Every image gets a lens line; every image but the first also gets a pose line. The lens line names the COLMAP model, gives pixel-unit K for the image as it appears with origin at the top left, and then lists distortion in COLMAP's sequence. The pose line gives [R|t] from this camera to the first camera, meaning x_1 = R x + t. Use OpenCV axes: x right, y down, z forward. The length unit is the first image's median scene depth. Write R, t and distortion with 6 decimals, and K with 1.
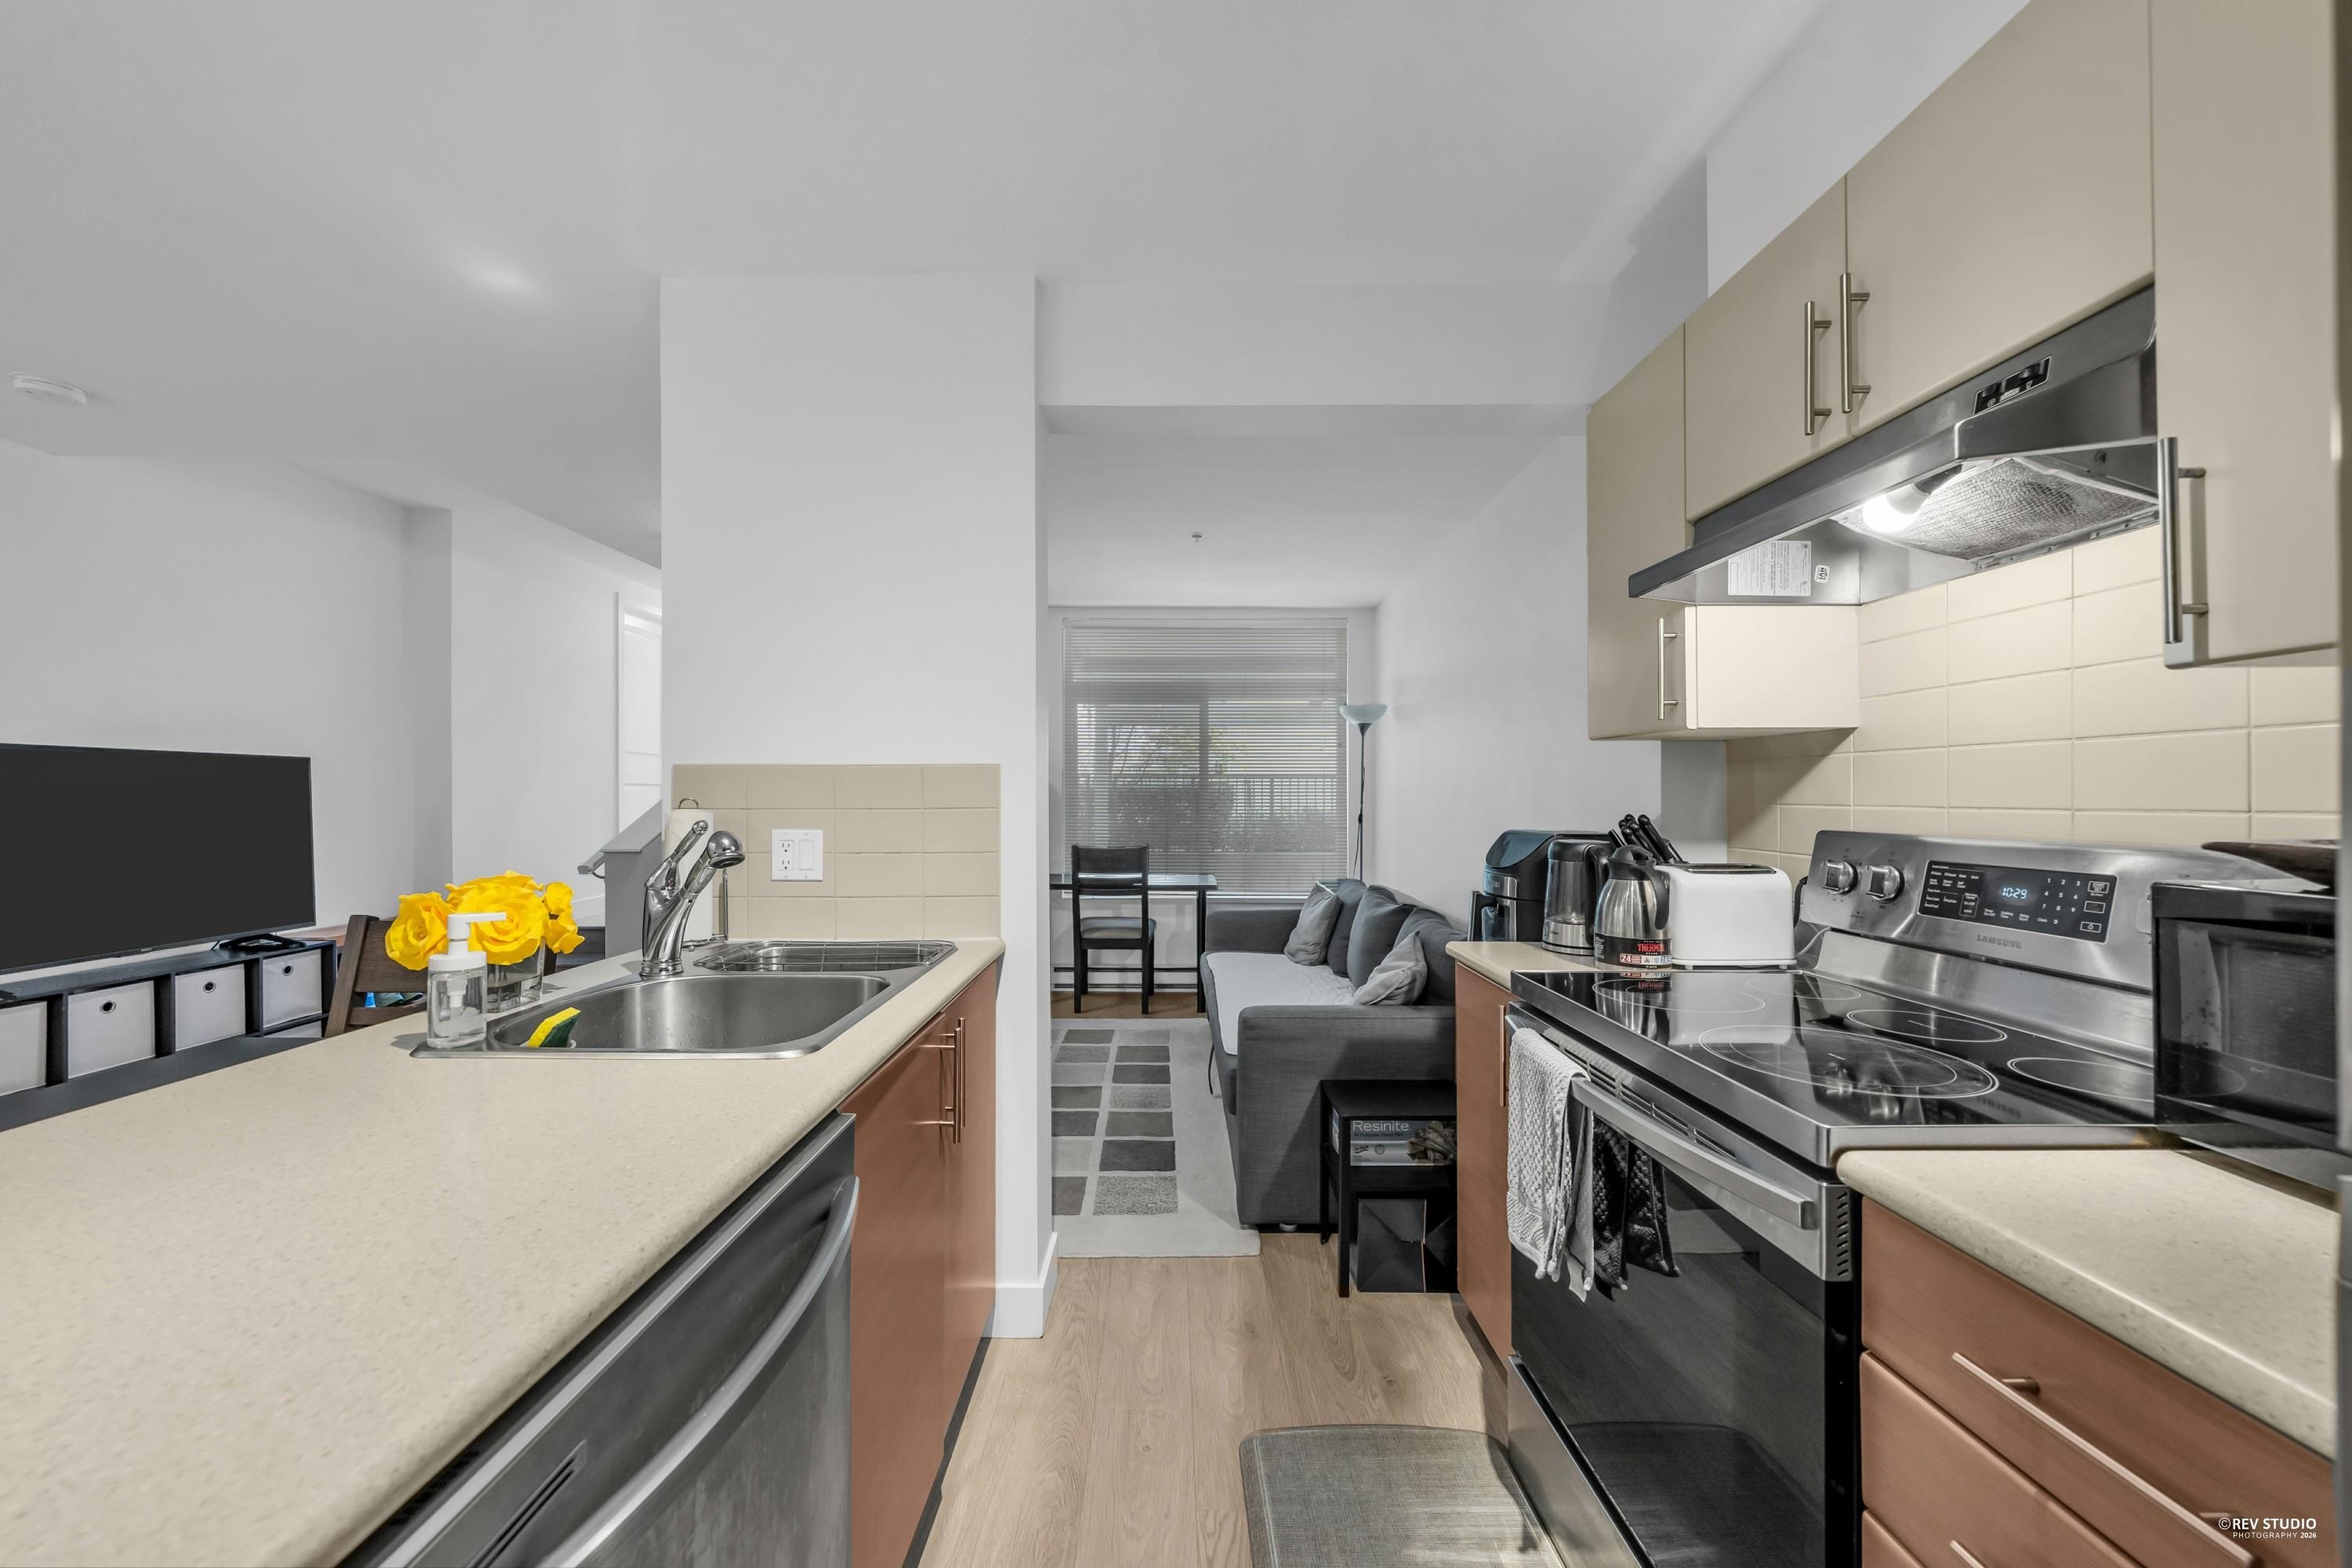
lens RADIAL K [[871.2, 0, 1172.8], [0, 871.2, 795.1], [0, 0, 1]] dist [-0.003281, -0.000303]
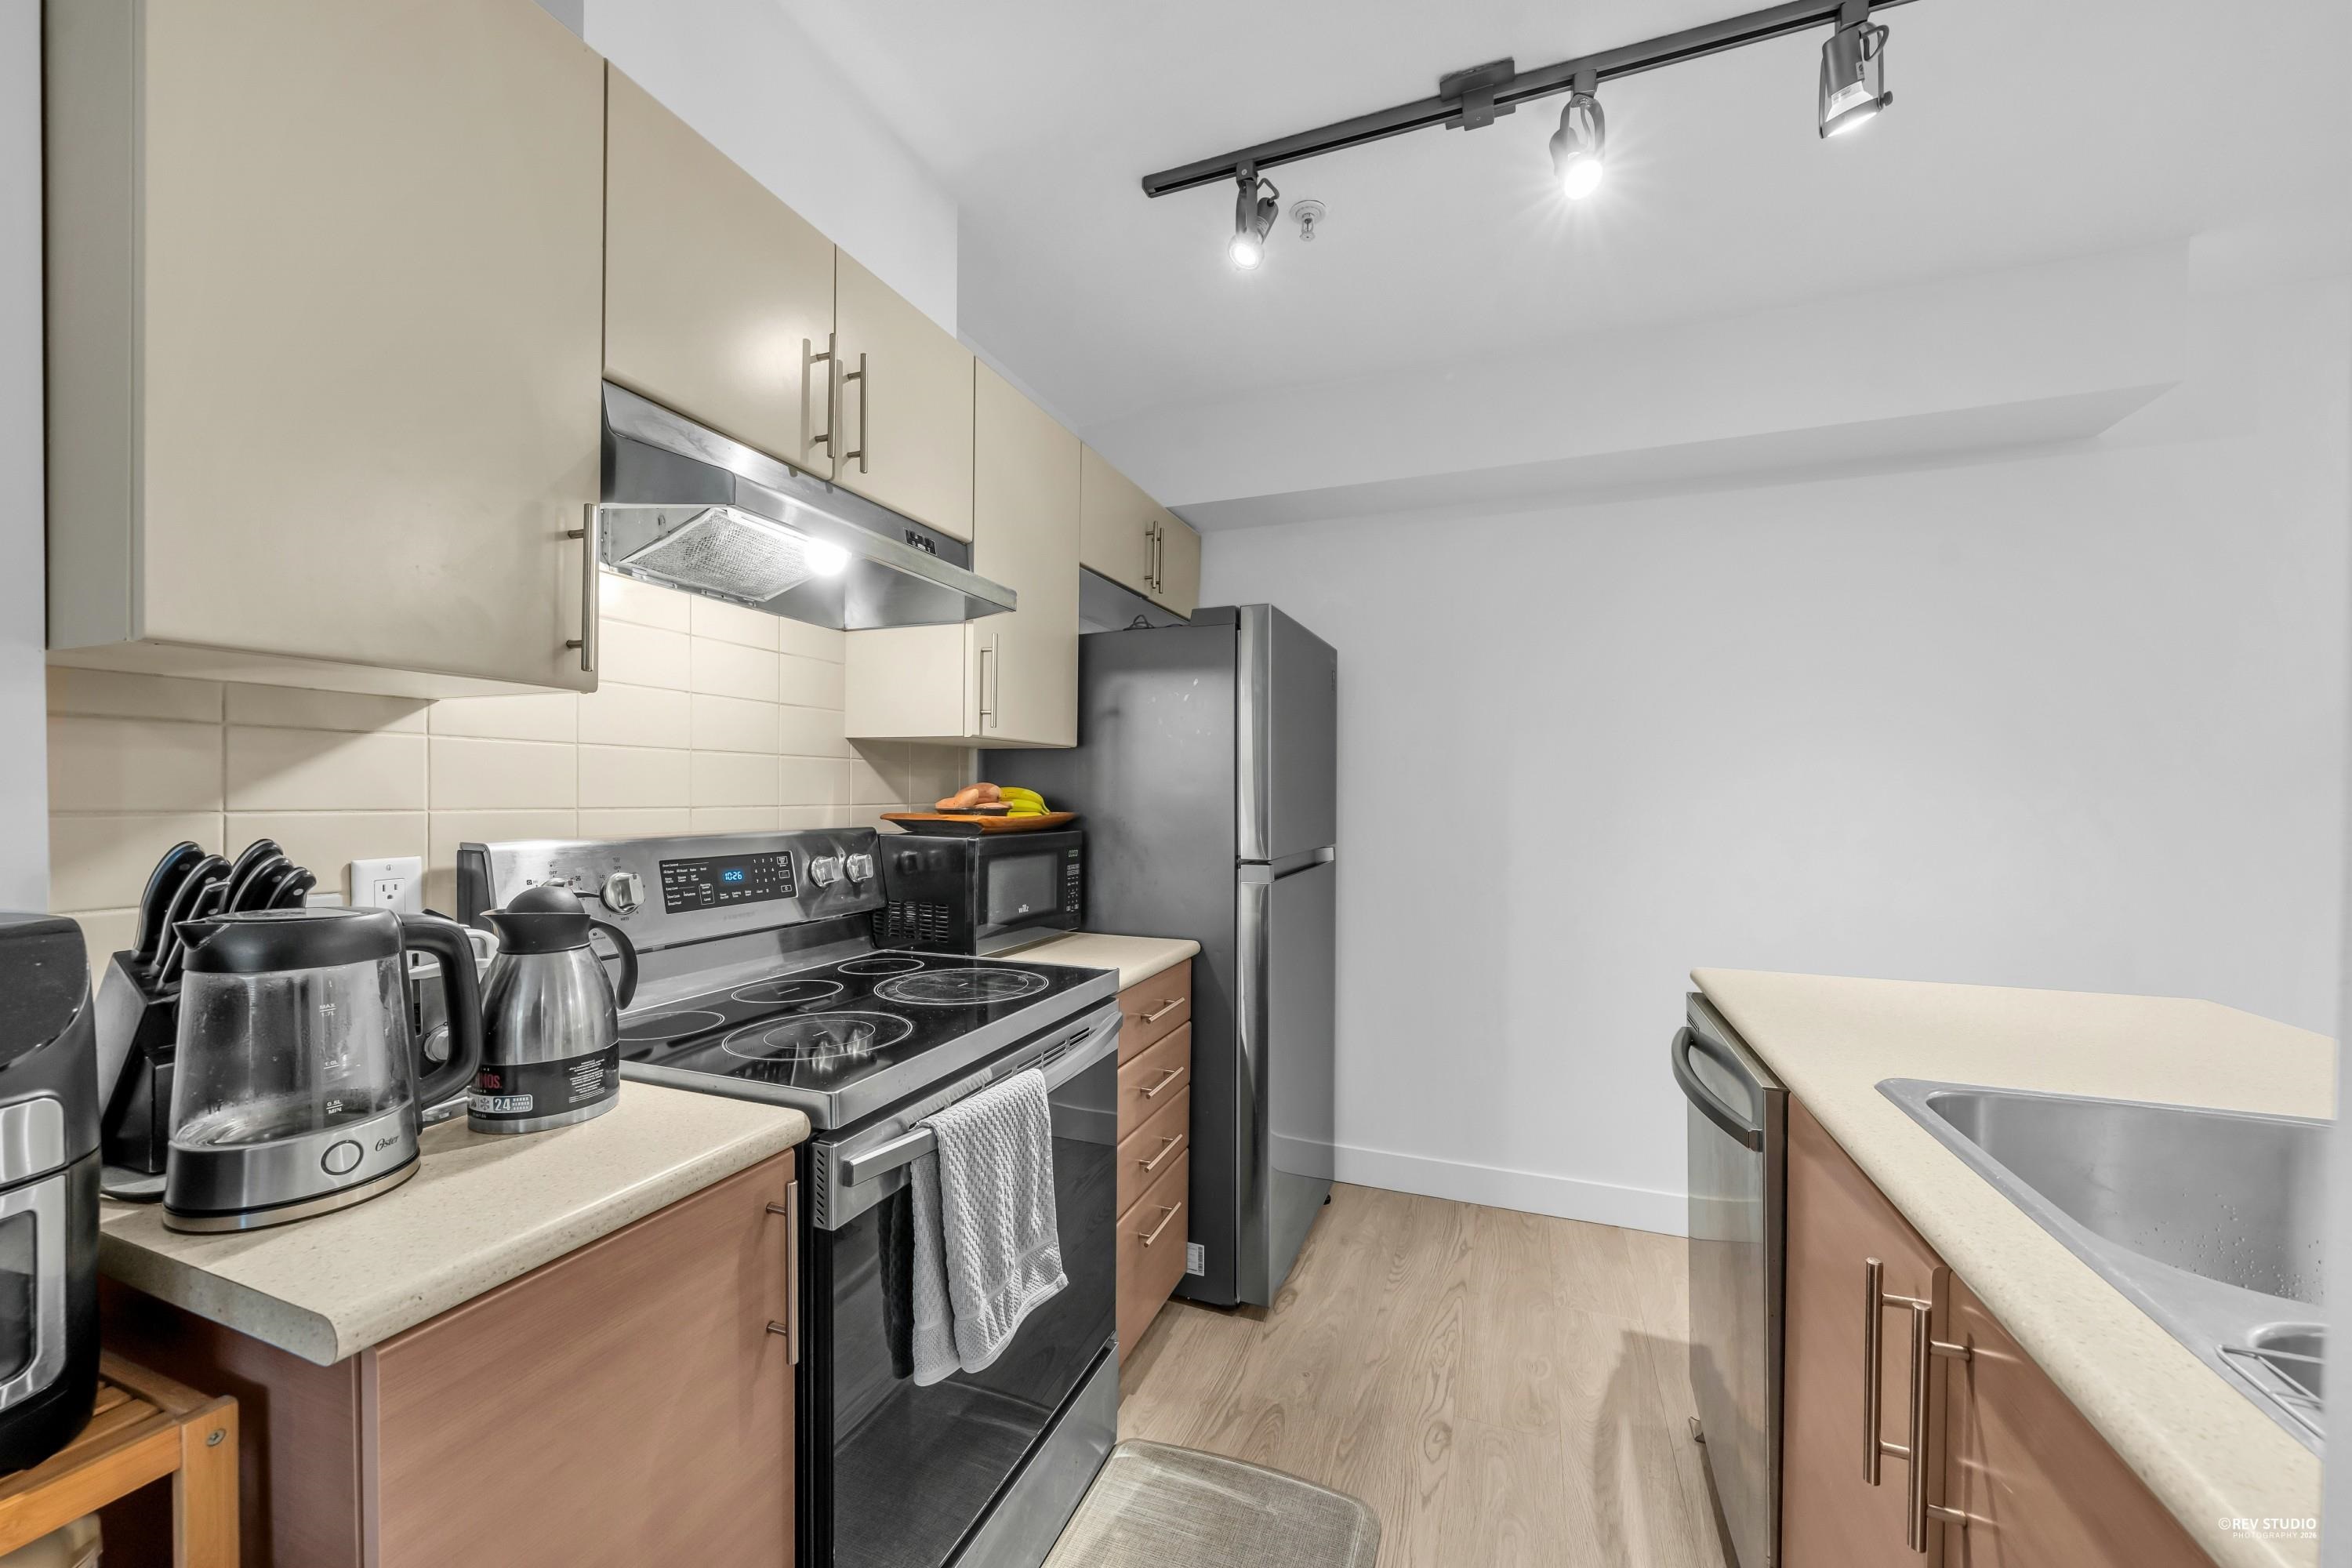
lens RADIAL K [[871.2, 0, 1183.1], [0, 871.2, 797.7], [0, 0, 1]] dist [-0.003281, -0.000303]
pose [[-0.933948, -0.003754, 0.357388, -0.034698], [-0.005169, 0.999982, -0.003004, 0.002175], [-0.357370, -0.004653, -0.933951, 1.212623]]
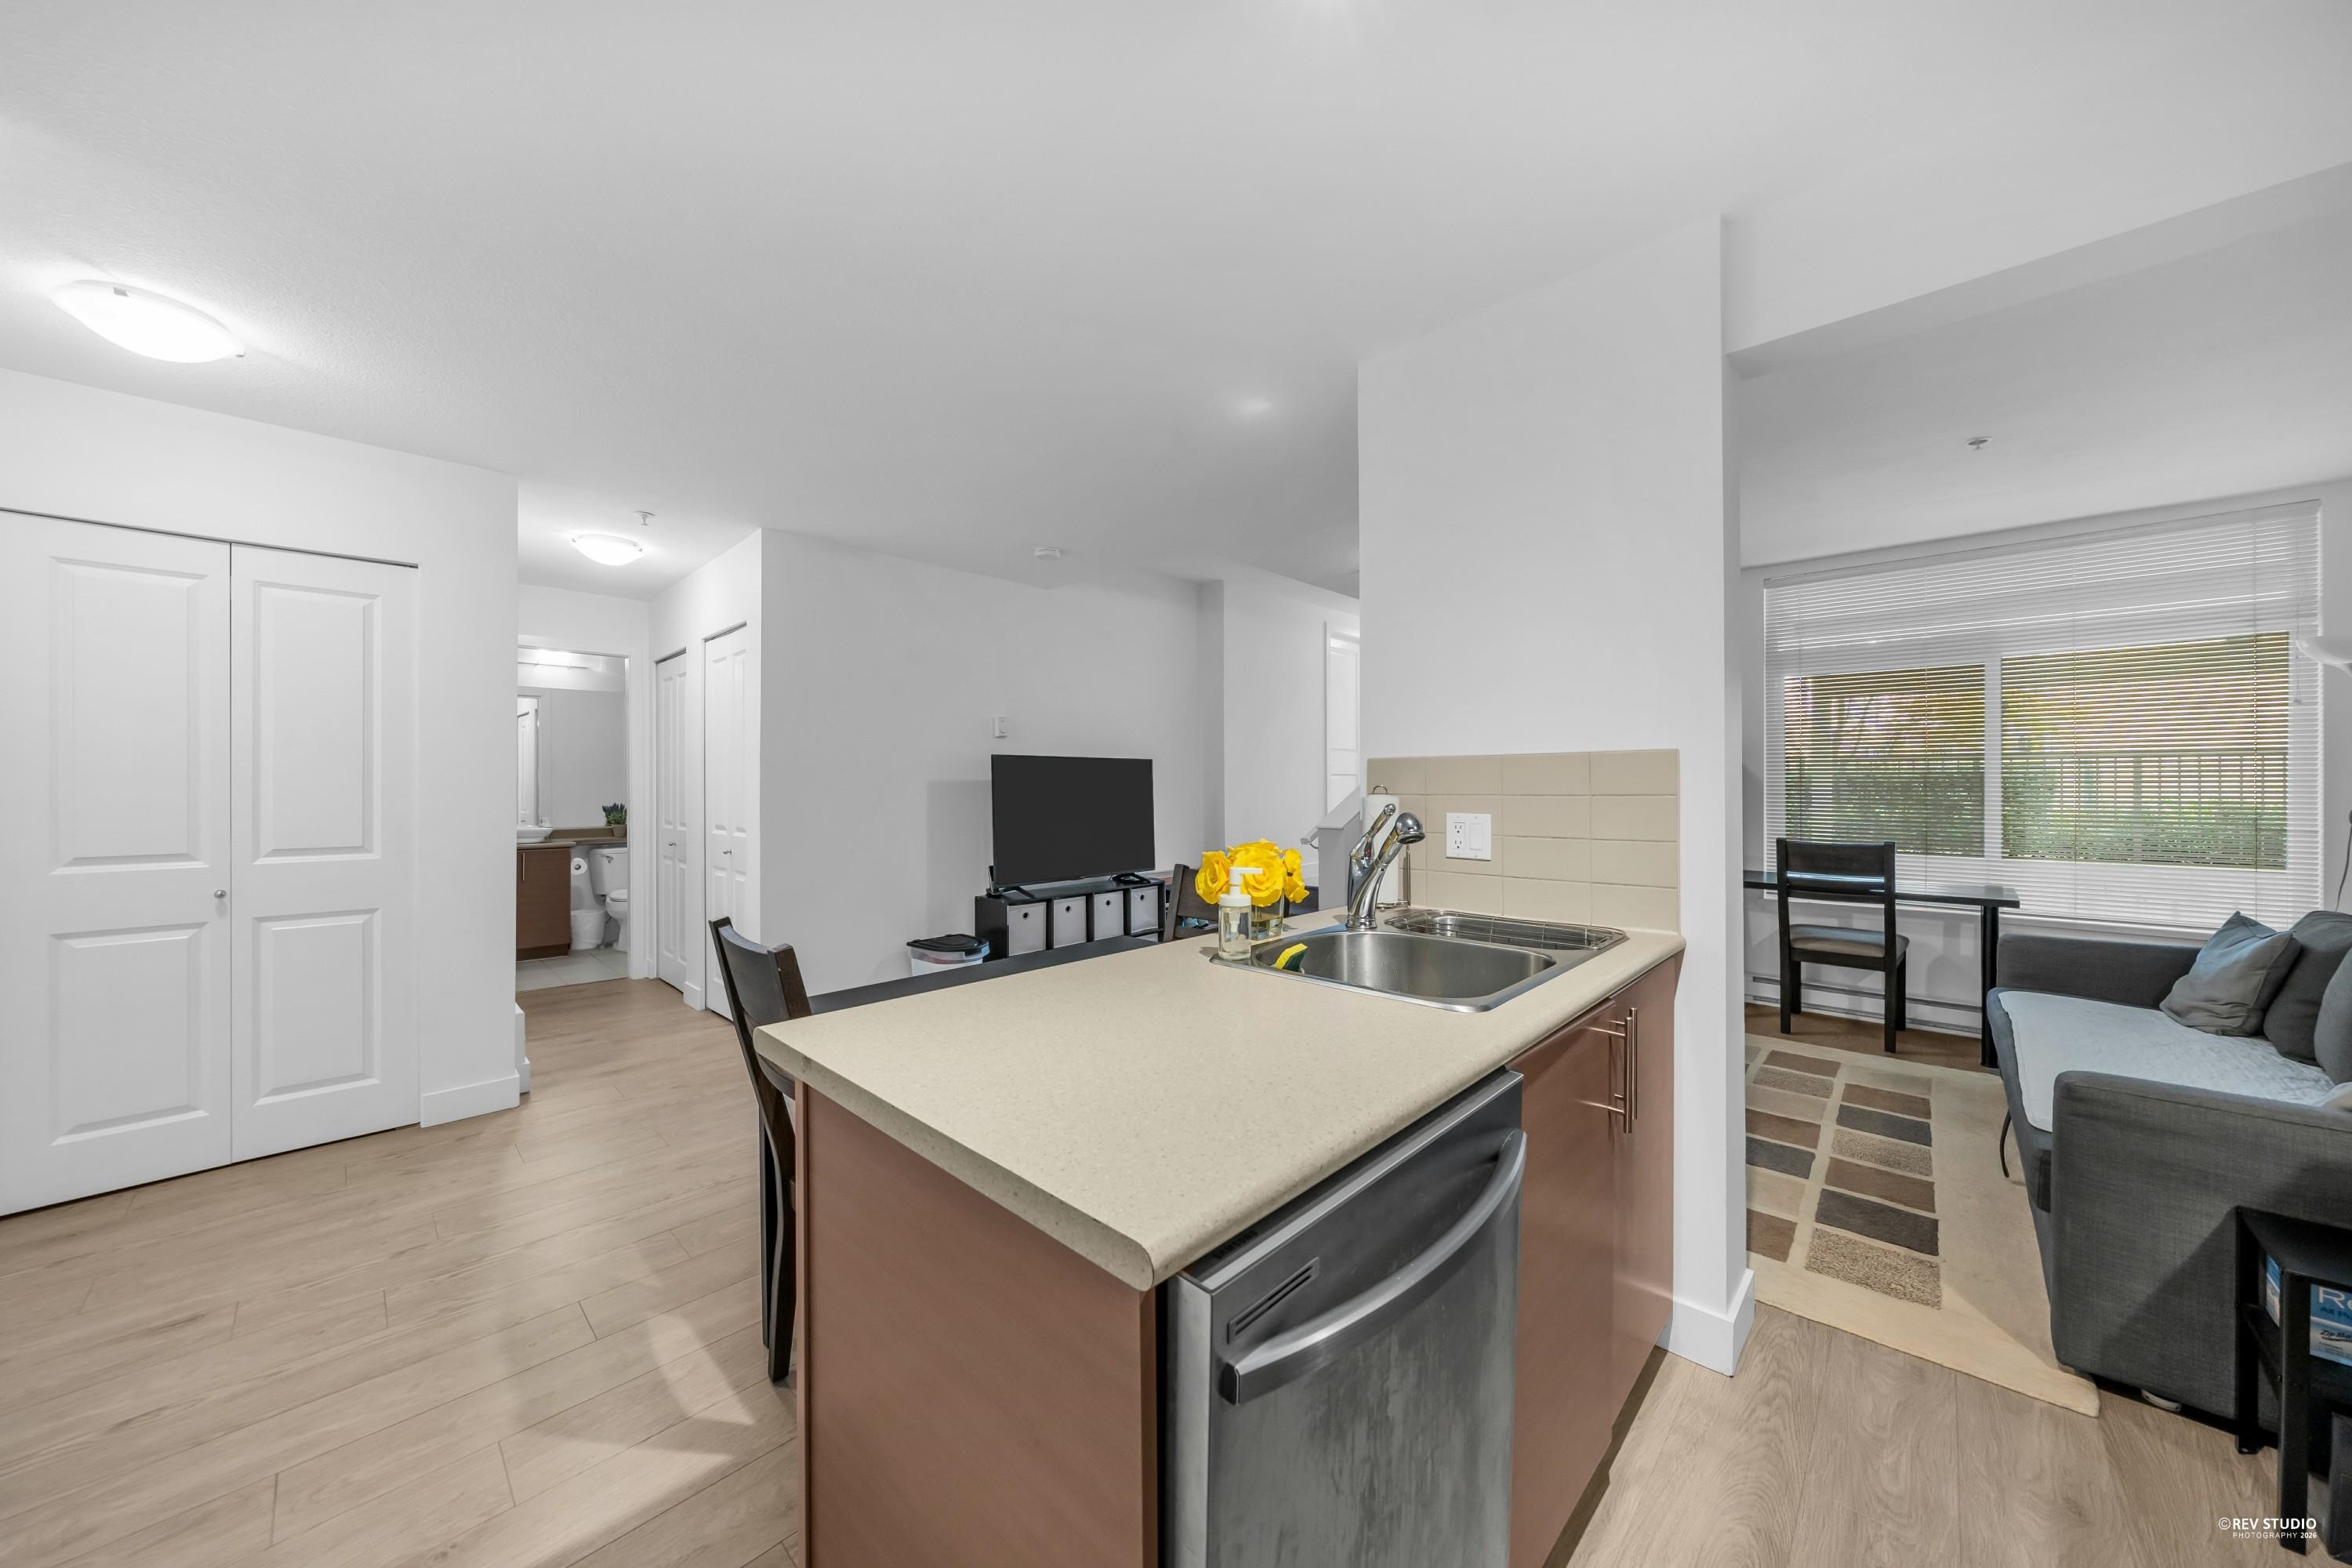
lens RADIAL K [[812.3, 0, 1157.9], [0, 812.3, 792.3], [0, 0, 1]] dist [-0.002167, -0.000031]
pose [[0.718003, 0.003893, -0.696029, 0.008209], [0.004330, 0.999940, 0.010059, 0.000149], [0.696026, -0.010236, 0.717944, -0.026439]]
